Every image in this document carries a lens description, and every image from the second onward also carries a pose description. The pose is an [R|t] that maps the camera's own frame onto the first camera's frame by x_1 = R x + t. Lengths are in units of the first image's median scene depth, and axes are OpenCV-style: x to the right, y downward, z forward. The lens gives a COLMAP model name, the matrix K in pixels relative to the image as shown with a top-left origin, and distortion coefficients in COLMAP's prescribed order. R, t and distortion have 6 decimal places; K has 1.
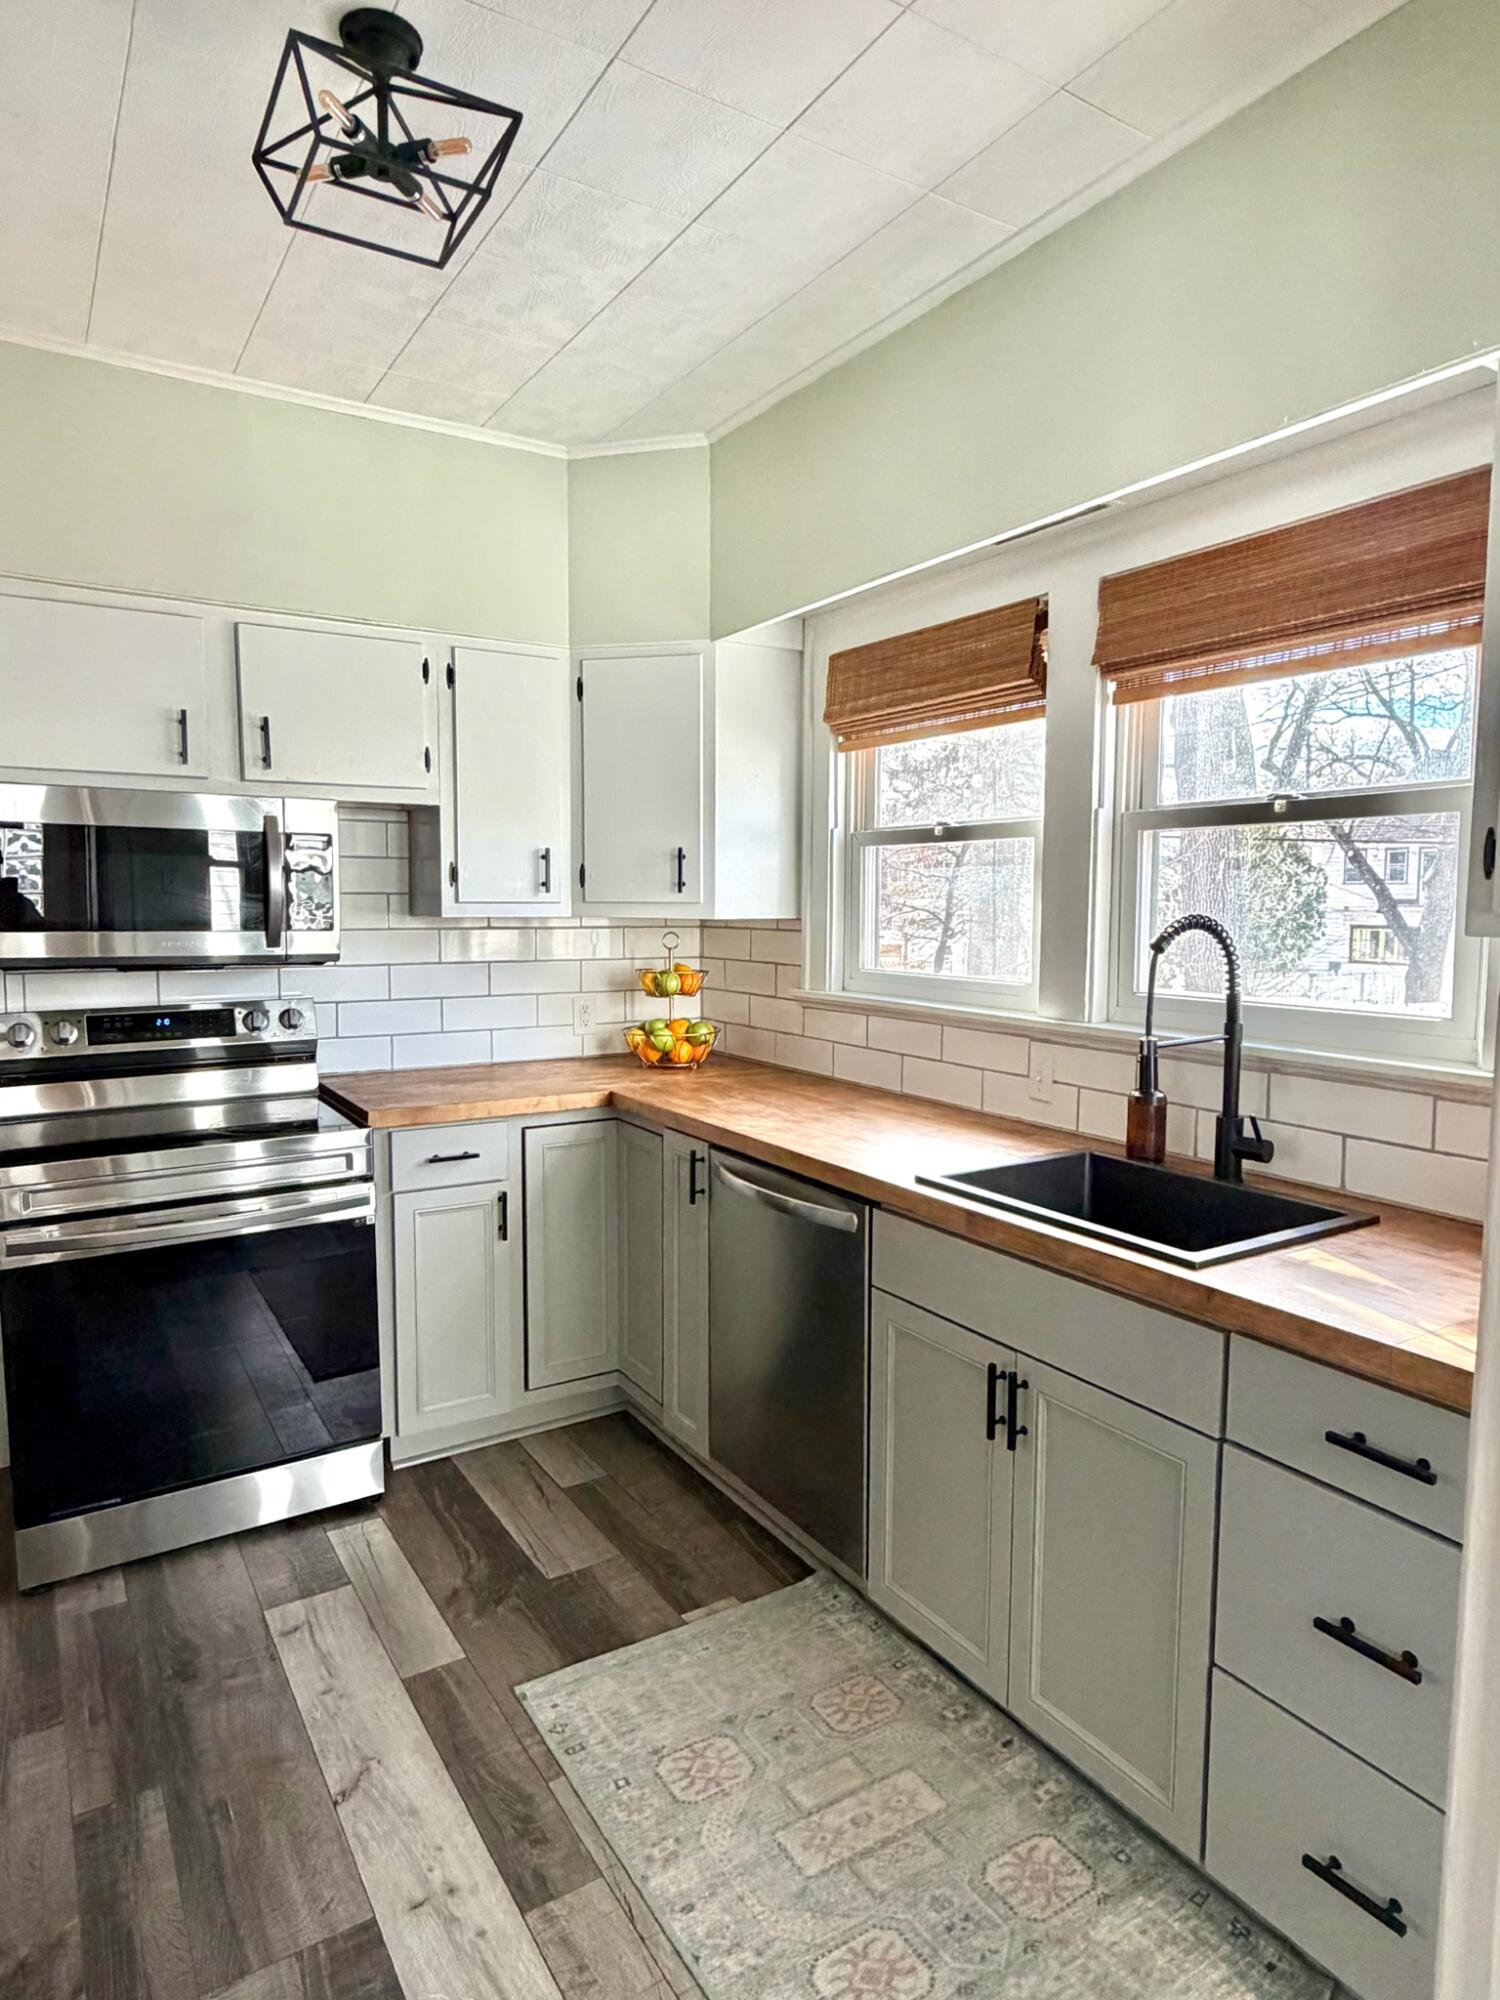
lens RADIAL K [[1188.0, 0, 745.8], [0, 1188.0, 1007.1], [0, 0, 1]] dist [0.002818, 0.001912]
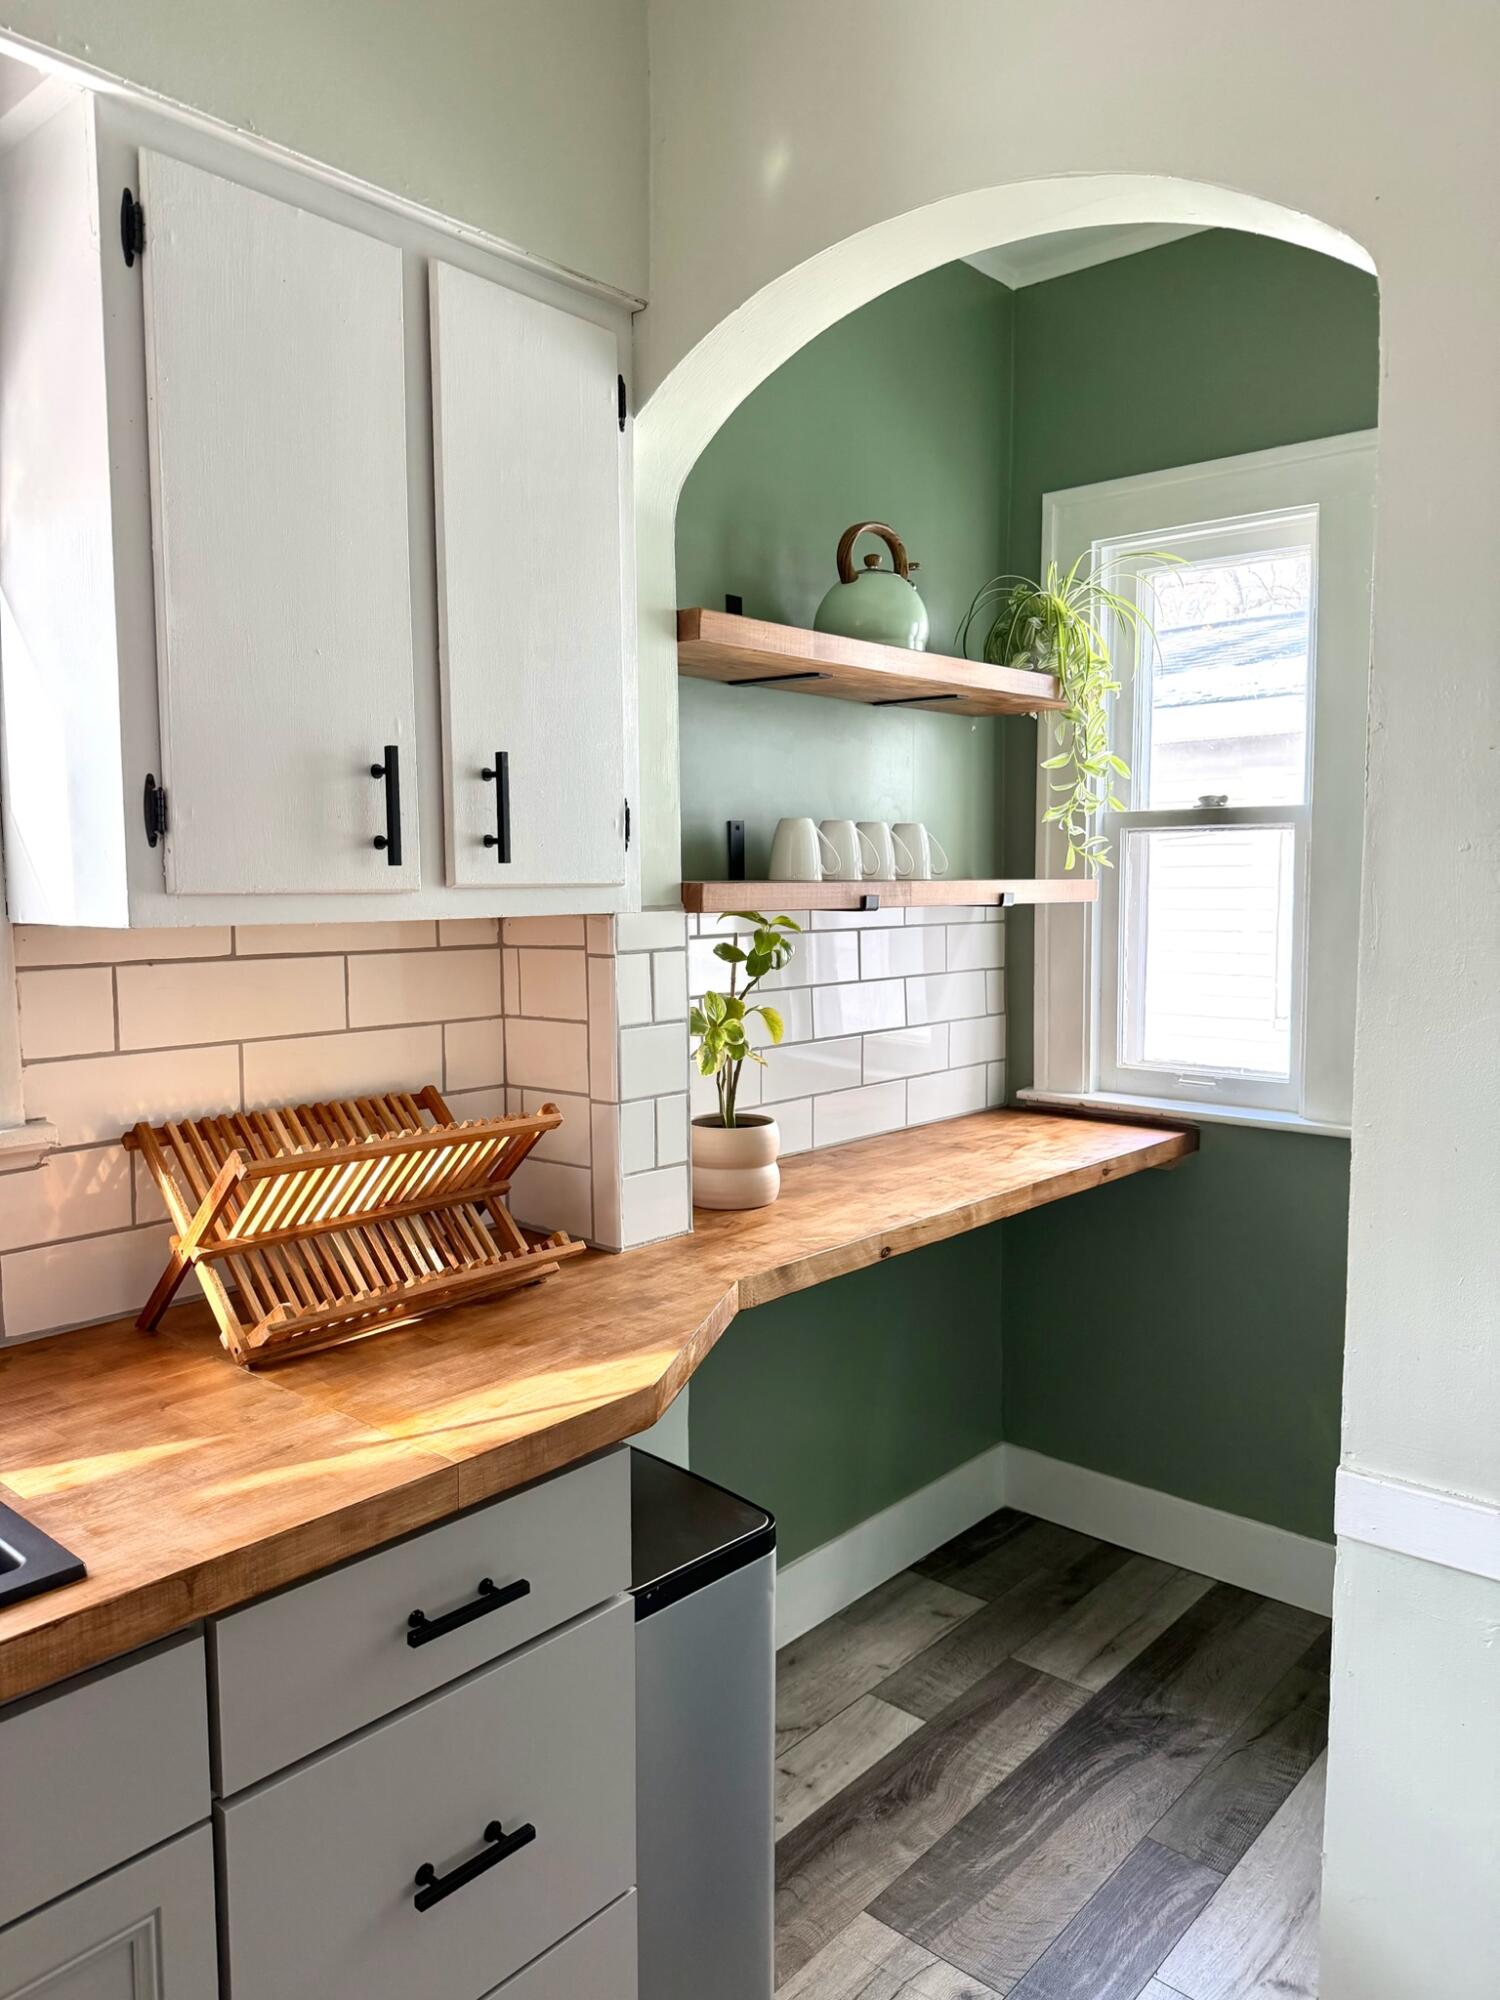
lens RADIAL K [[1397.3, 0, 745.4], [0, 1397.3, 1000.4], [0, 0, 1]] dist [0.025205, -0.031660]
pose [[-0.284243, -0.089503, 0.954566, -0.218442], [0.090867, 0.988636, 0.119755, -0.063574], [-0.954437, 0.120778, -0.272880, 0.670780]]
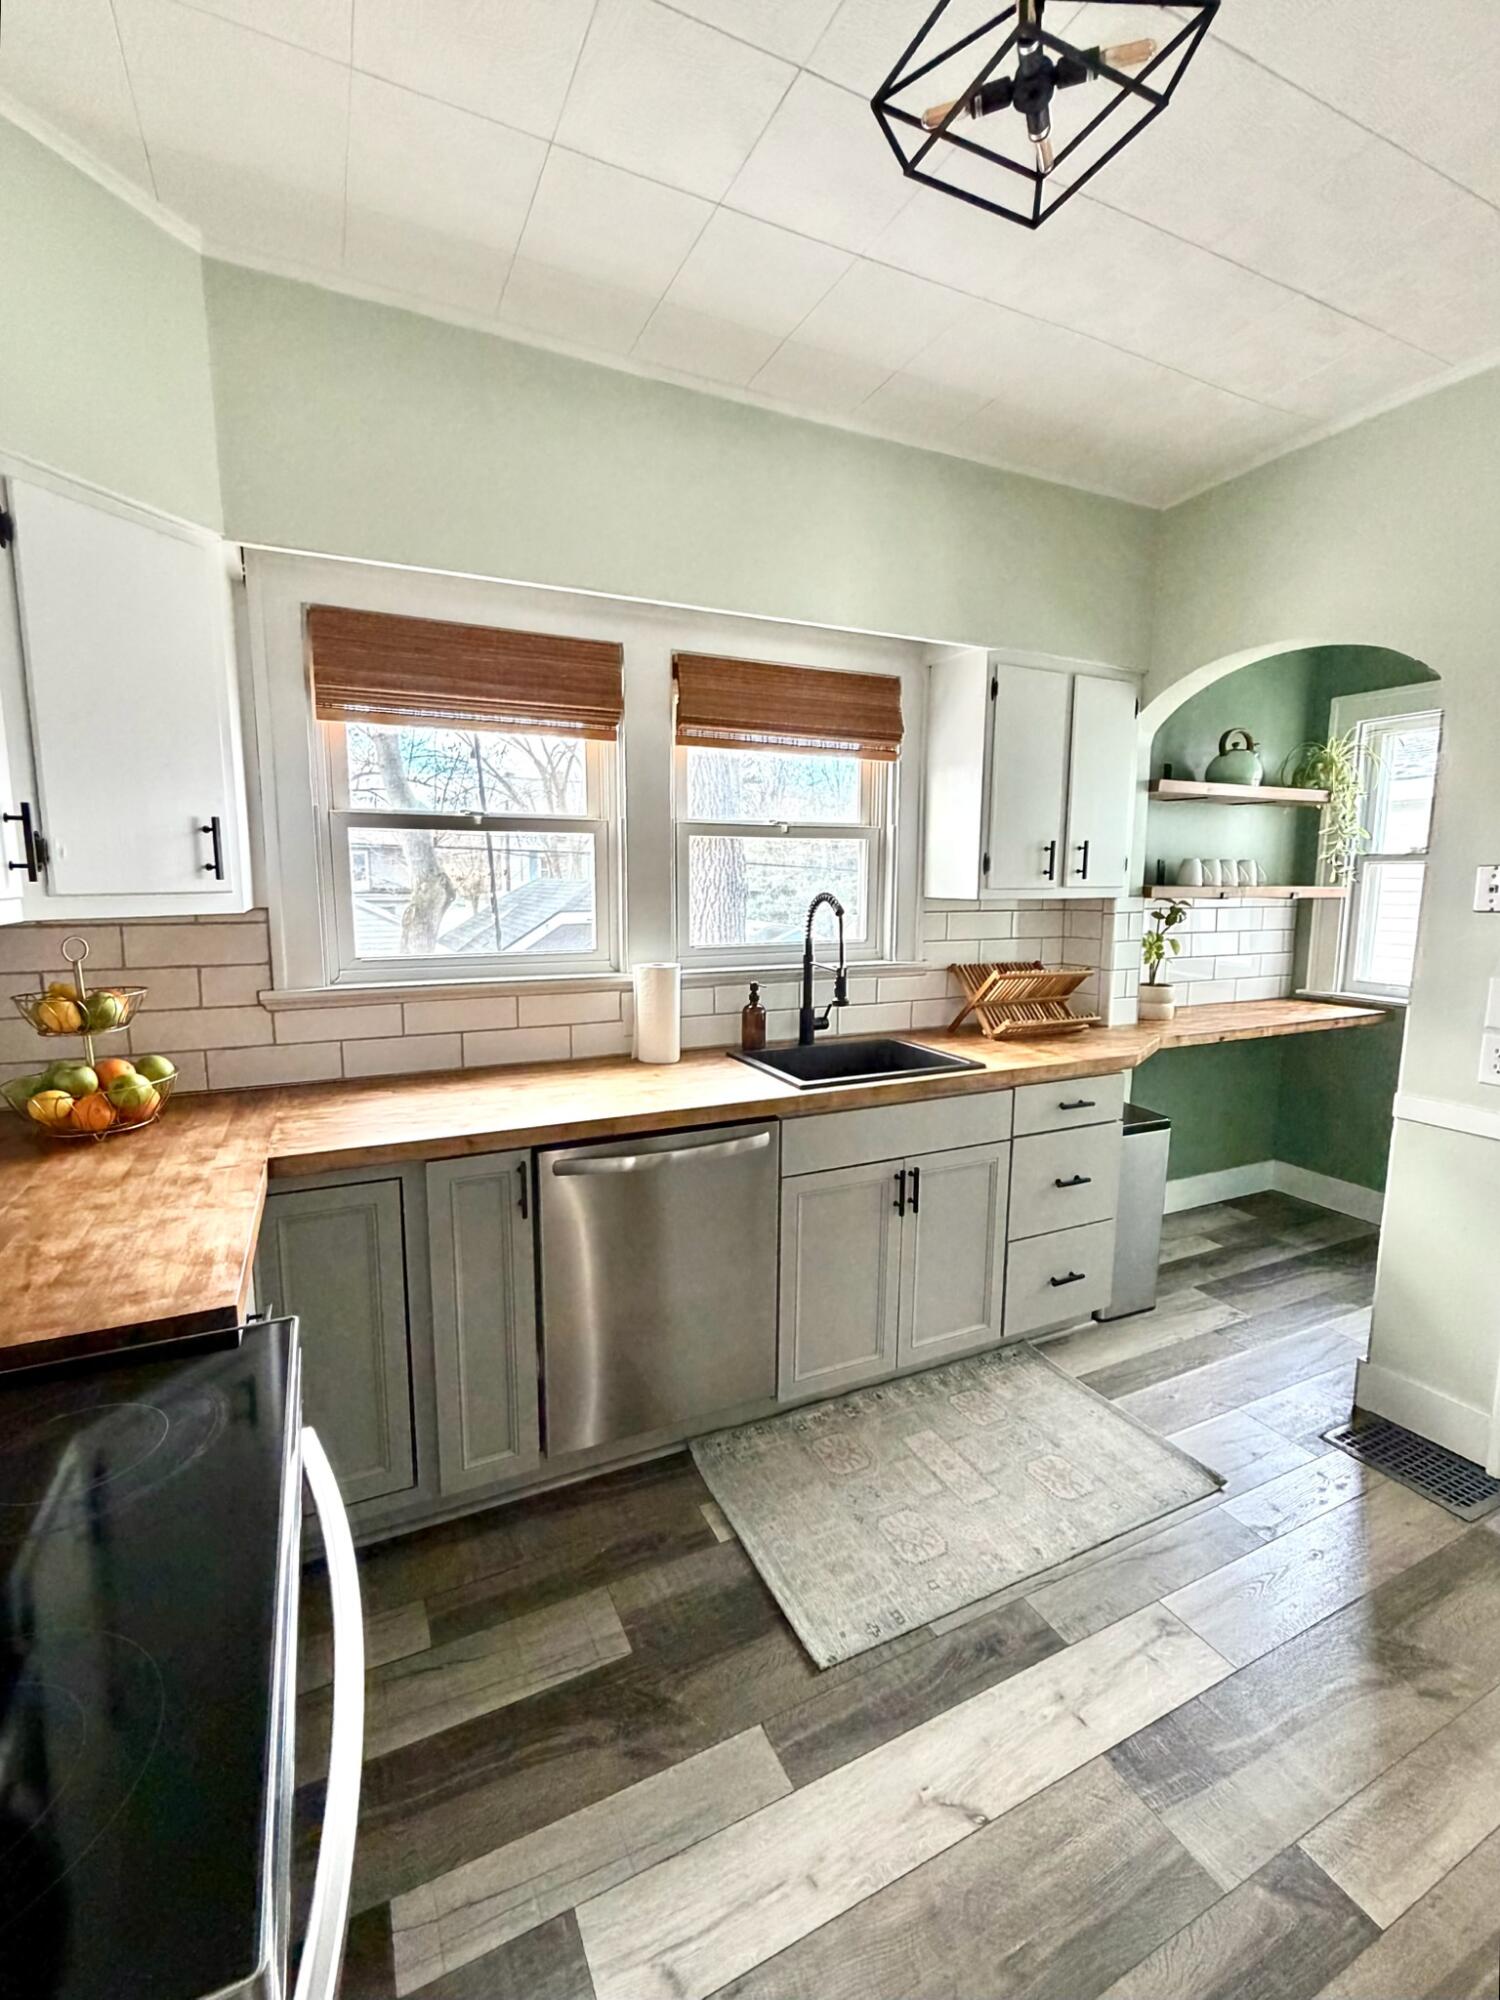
lens RADIAL K [[868.2, 0, 763.1], [0, 868.2, 1001.9], [0, 0, 1]] dist [-0.001533, 0.002474]
pose [[0.099697, -0.148398, 0.983890, -0.865655], [0.087200, 0.986315, 0.139928, -0.103216], [-0.991190, 0.071844, 0.111272, 0.941488]]
